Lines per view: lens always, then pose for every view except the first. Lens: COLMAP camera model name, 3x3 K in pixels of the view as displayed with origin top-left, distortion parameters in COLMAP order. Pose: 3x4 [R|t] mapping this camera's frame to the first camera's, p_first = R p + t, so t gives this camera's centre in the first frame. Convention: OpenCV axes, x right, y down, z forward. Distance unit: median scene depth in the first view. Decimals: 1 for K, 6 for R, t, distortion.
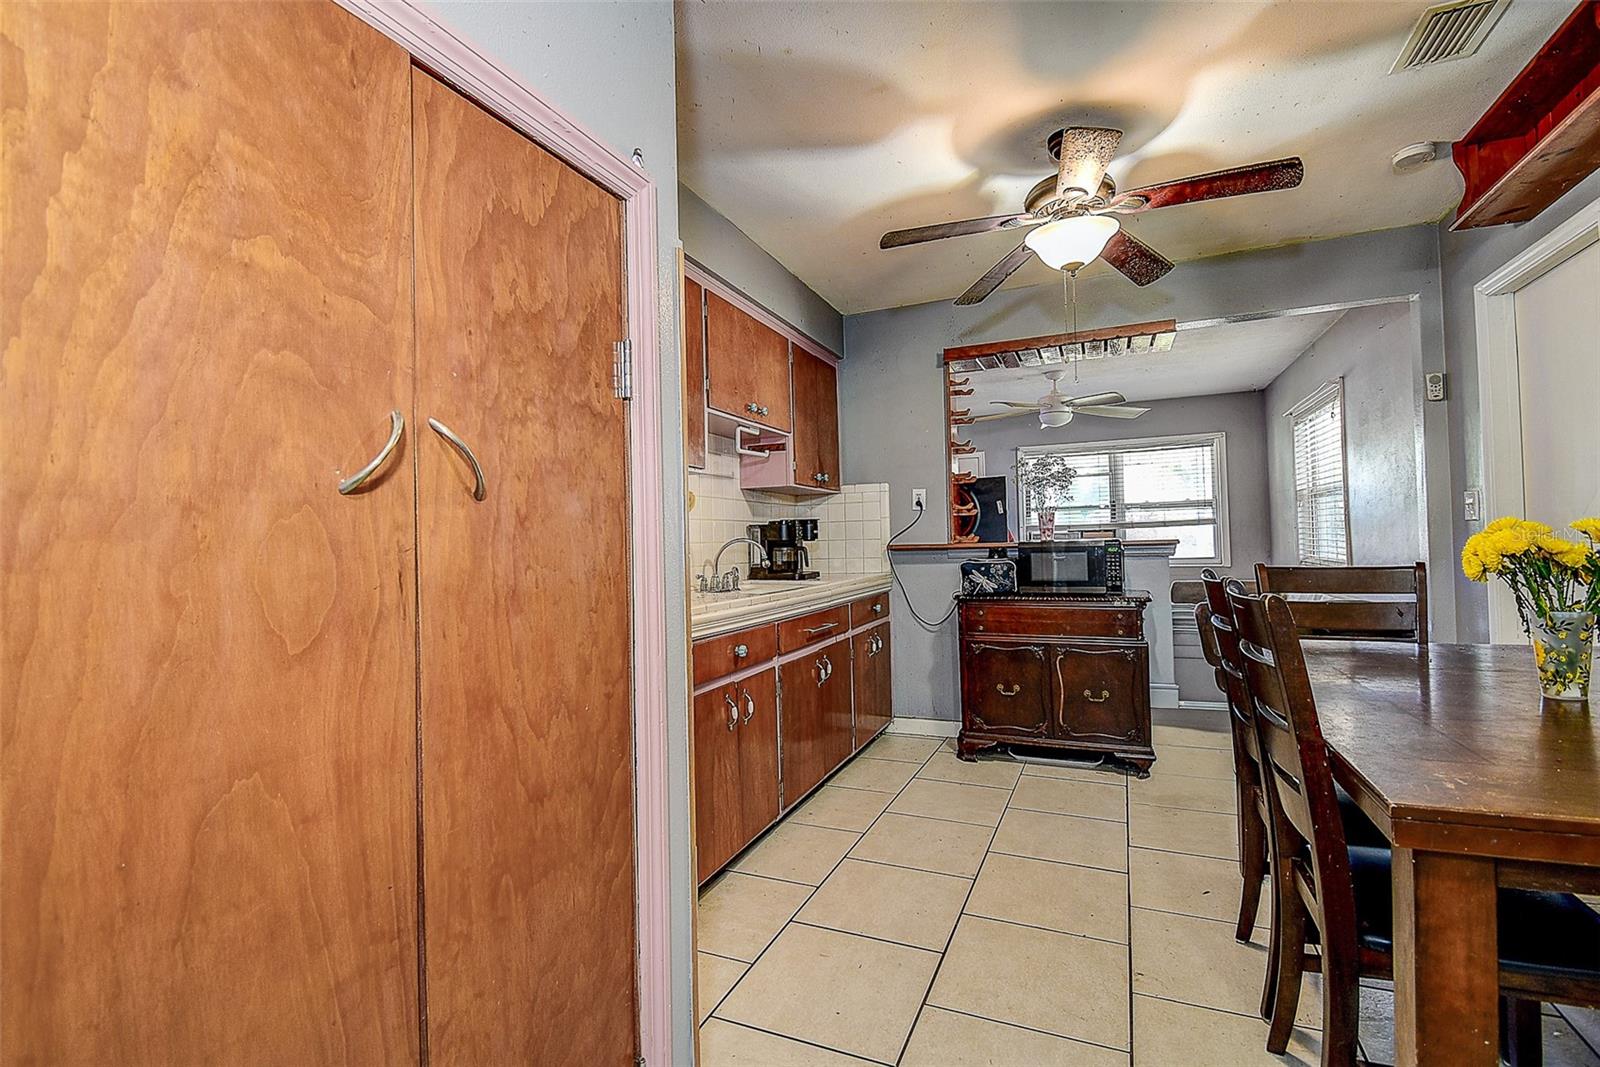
lens RADIAL K [[712.7, 0, 800.3], [0, 712.7, 533.5], [0, 0, 1]] dist [-0.005220, -0.006134]
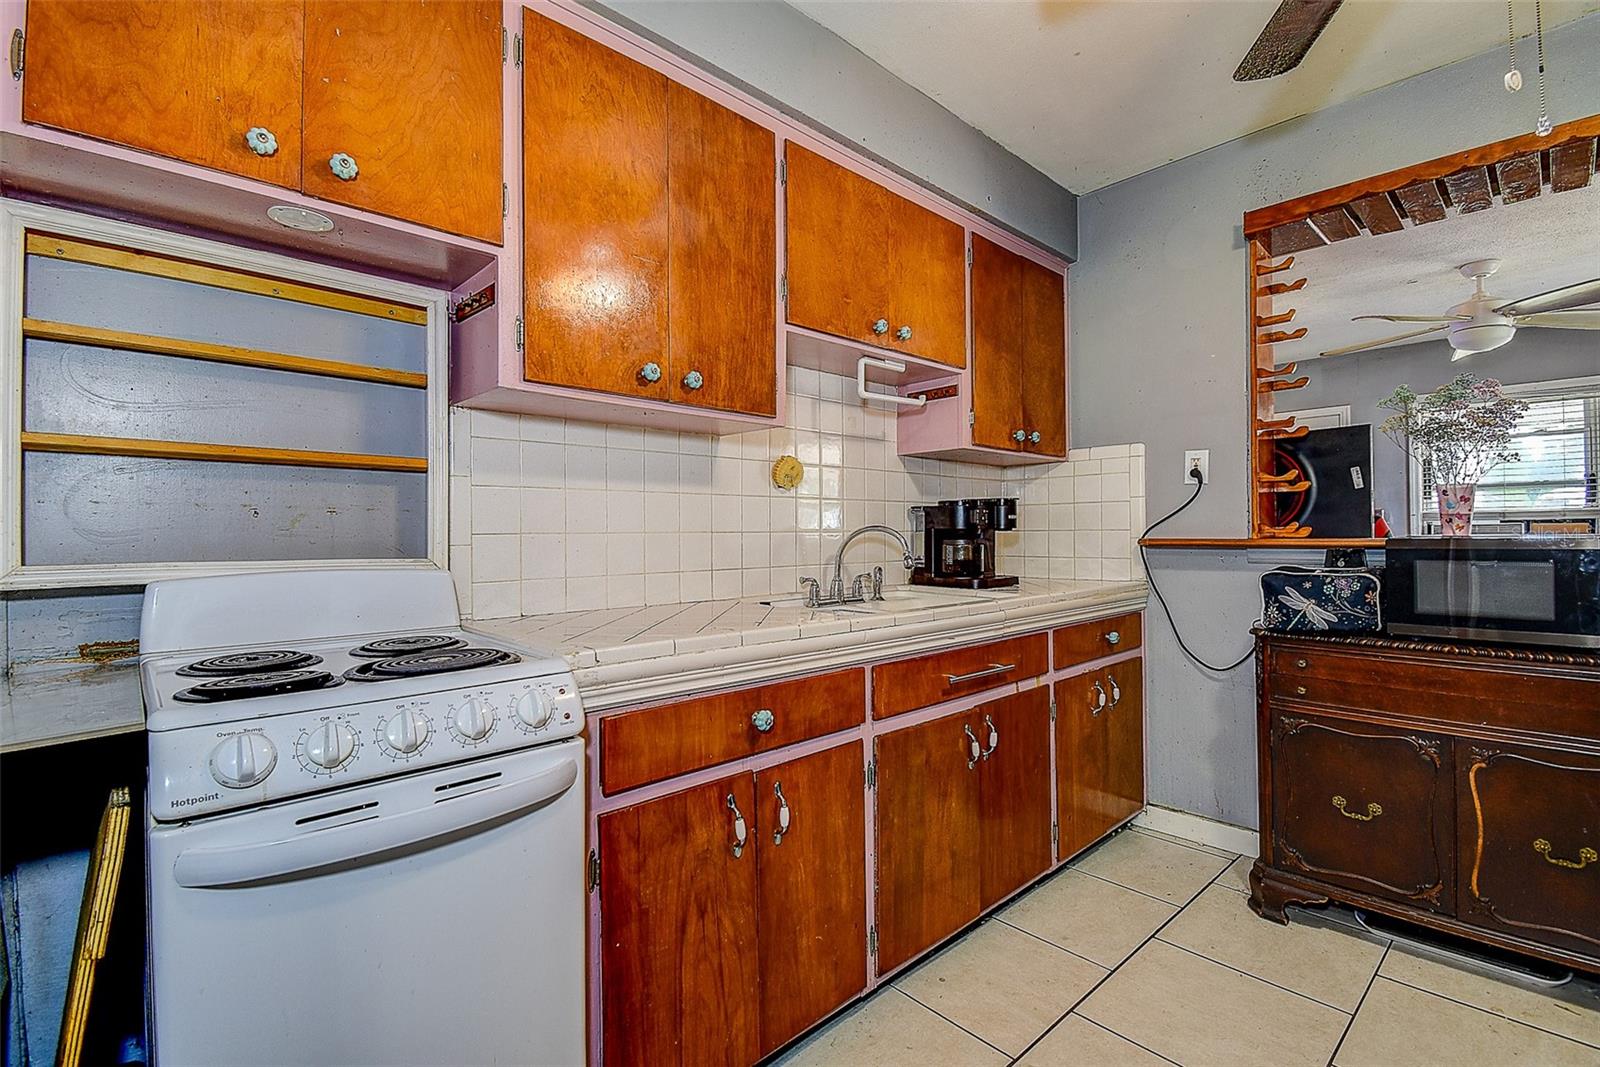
lens RADIAL K [[712.7, 0, 793.2], [0, 712.7, 530.3], [0, 0, 1]] dist [-0.005220, -0.006134]
pose [[0.910402, 0.013928, -0.413490, 0.114481], [-0.007980, 0.999838, 0.016110, 0.000826], [0.413647, -0.011367, 0.910366, 0.316451]]
